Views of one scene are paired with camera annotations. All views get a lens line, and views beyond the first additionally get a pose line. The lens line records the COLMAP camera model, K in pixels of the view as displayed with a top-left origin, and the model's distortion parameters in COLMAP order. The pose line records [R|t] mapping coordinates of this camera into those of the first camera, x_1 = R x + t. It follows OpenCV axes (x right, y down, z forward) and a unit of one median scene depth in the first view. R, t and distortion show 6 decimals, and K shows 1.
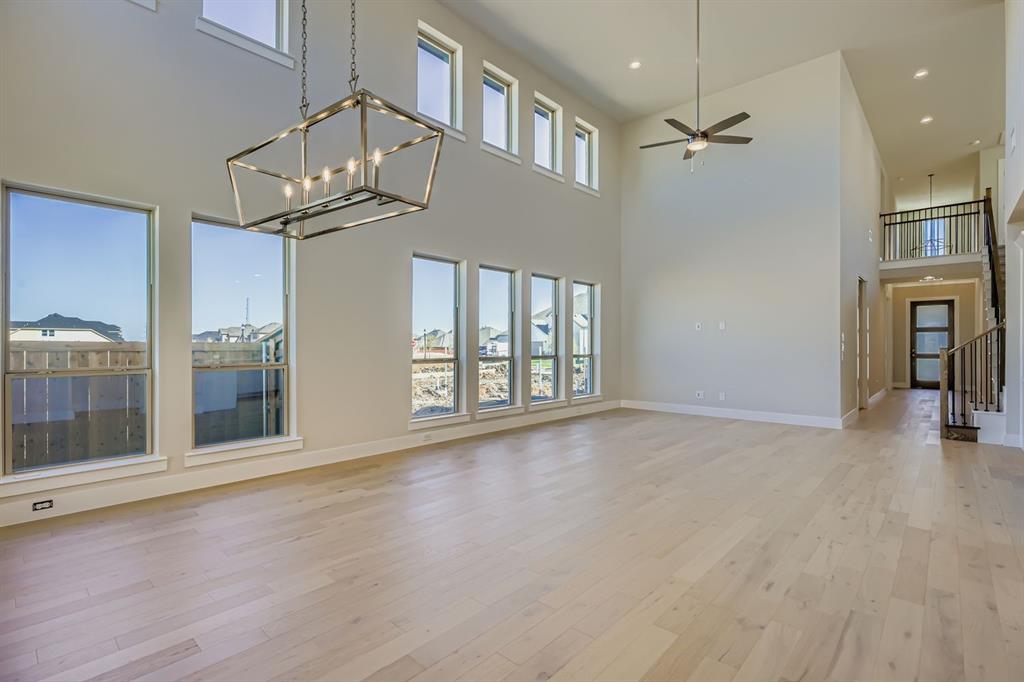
lens RADIAL K [[492.5, 0, 510.1], [0, 492.5, 348.0], [0, 0, 1]] dist [0.003377, -0.000222]
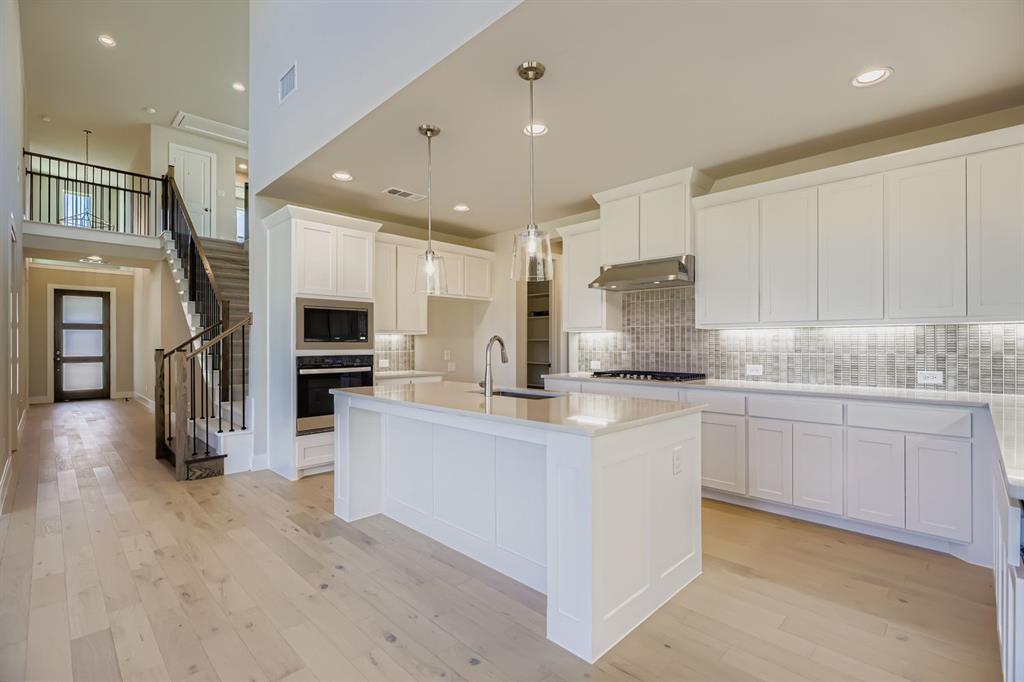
lens RADIAL K [[465.4, 0, 512.5], [0, 465.4, 340.5], [0, 0, 1]] dist [0.002099, 0.000067]
pose [[0.049776, 0.007905, 0.998729, 0.133648], [0.009223, 0.999922, -0.008374, -0.001684], [-0.998718, 0.009628, 0.049700, 0.269840]]
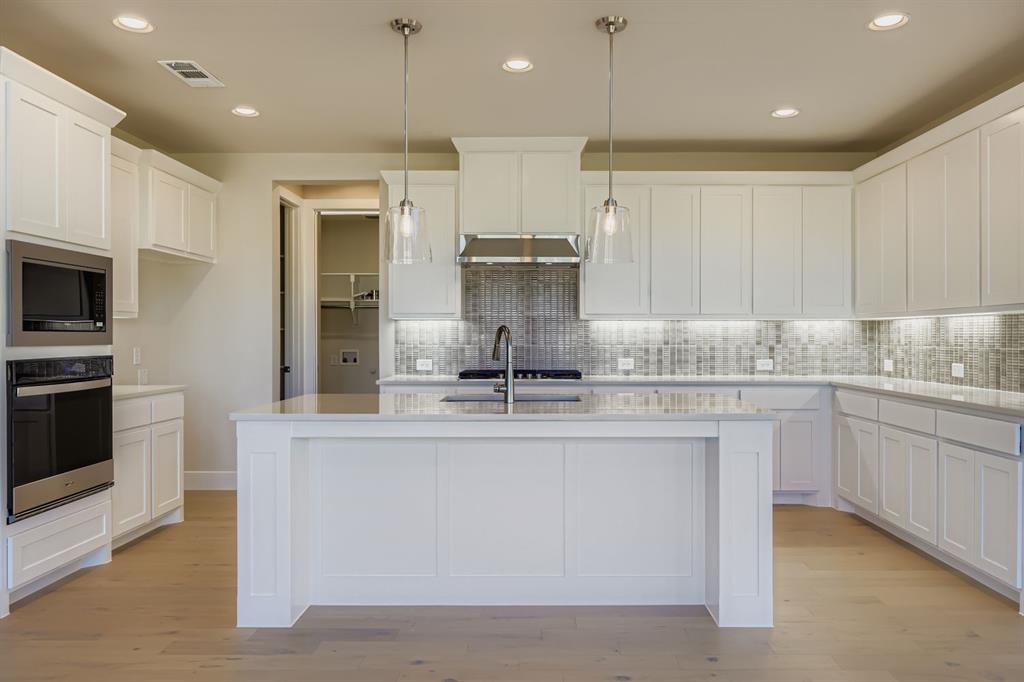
lens RADIAL K [[725.6, 0, 531.0], [0, 725.6, 334.9], [0, 0, 1]] dist [-0.002659, -0.004313]
pose [[-0.665292, 0.000713, 0.746583, 0.150201], [0.005911, 0.999973, 0.004313, -0.003698], [-0.746560, 0.007282, -0.665279, 0.482413]]
